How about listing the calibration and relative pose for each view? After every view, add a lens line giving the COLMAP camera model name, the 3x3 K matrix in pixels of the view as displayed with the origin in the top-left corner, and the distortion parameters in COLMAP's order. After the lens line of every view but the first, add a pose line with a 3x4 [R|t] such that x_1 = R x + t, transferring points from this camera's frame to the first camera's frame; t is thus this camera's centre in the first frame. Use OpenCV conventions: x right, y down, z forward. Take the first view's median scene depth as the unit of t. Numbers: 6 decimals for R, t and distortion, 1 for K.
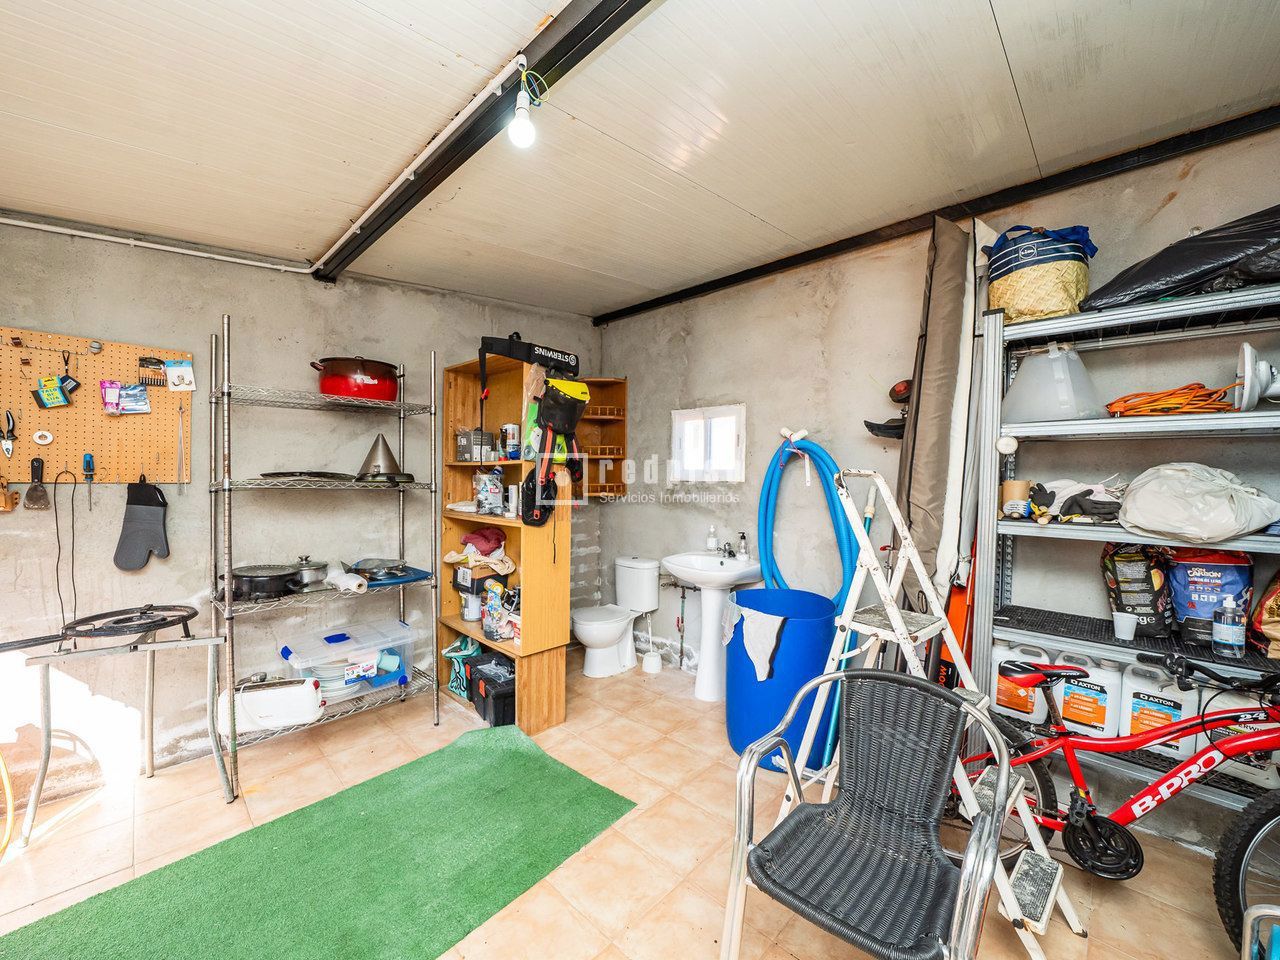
lens RADIAL K [[517.4, 0, 641.2], [0, 517.4, 473.6], [0, 0, 1]] dist [-0.015536, 0.000124]
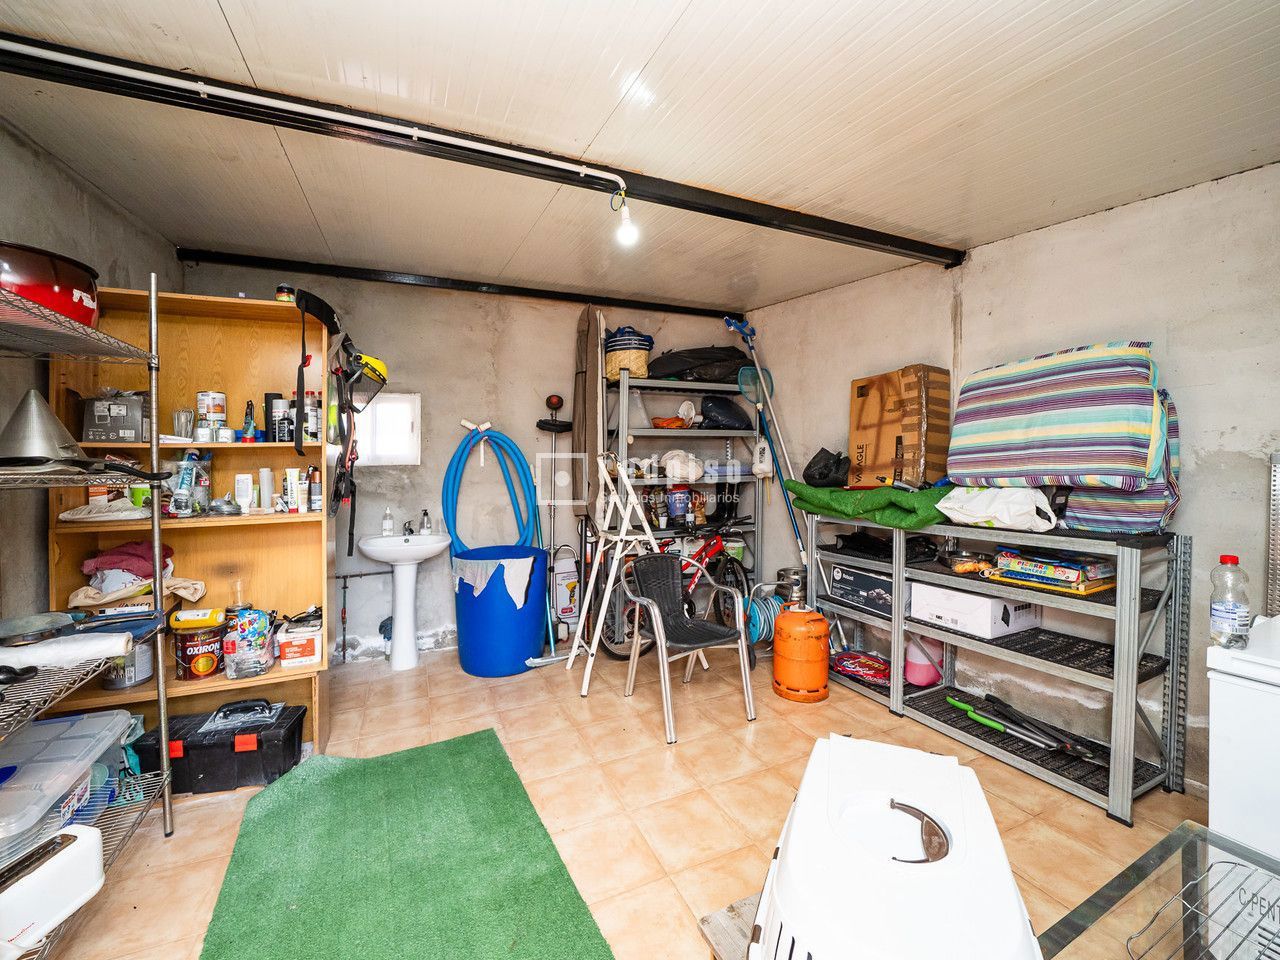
lens RADIAL K [[517.4, 0, 643.4], [0, 517.4, 474.3], [0, 0, 1]] dist [-0.015536, 0.000124]
pose [[0.352251, -0.039676, 0.935064, -0.756548], [0.016658, 0.999209, 0.036123, 0.004781], [-0.935757, 0.002852, 0.352633, 0.179182]]
